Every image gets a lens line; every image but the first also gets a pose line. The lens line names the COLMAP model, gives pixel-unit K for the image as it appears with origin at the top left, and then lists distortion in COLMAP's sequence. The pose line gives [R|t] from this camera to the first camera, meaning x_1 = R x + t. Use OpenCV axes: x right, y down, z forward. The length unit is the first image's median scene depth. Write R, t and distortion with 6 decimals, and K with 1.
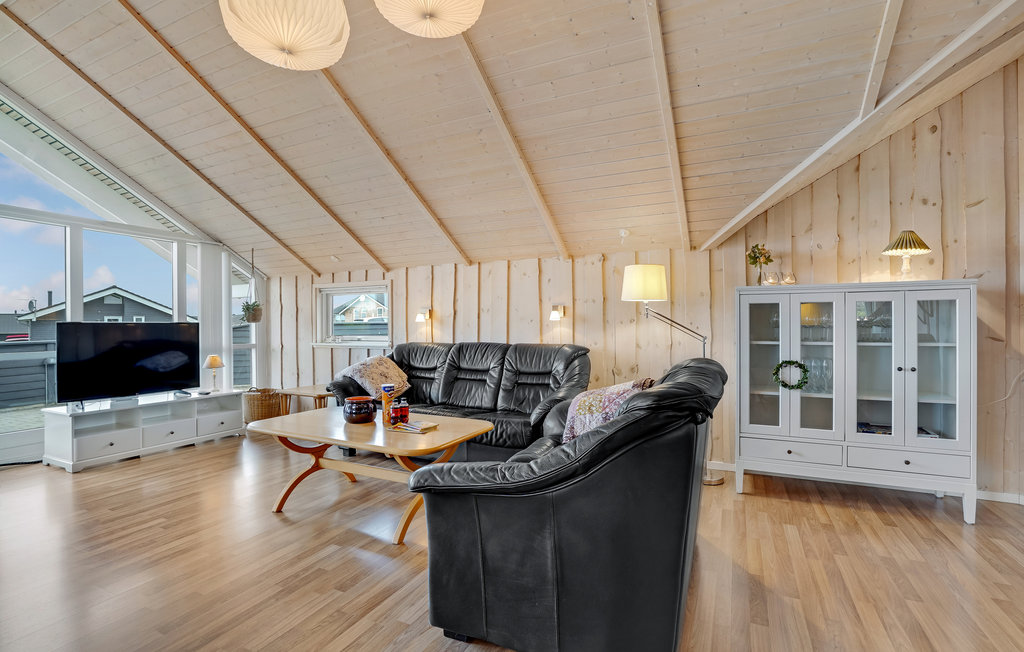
lens RADIAL K [[465.5, 0, 512.0], [0, 465.5, 326.0], [0, 0, 1]] dist [-0.020283, -0.000076]
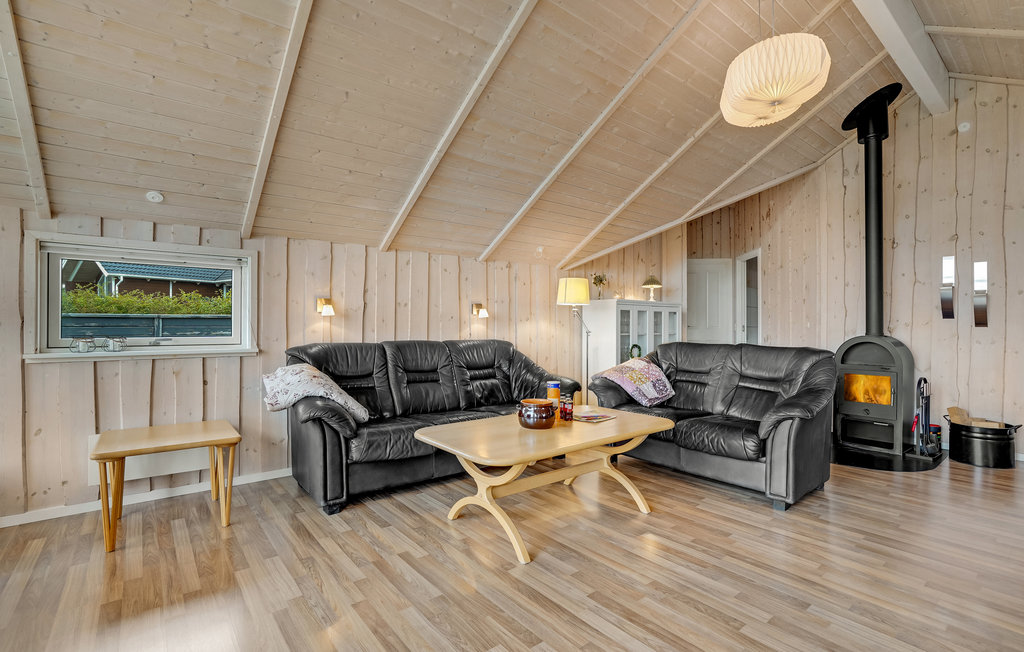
lens RADIAL K [[469.8, 0, 512.0], [0, 469.8, 326.0], [0, 0, 1]] dist [-0.000782, -0.000025]
pose [[0.433748, -0.003359, 0.901028, -0.935982], [-0.007178, 0.999948, 0.007183, -0.001557], [-0.901006, -0.009583, 0.433702, 0.516763]]
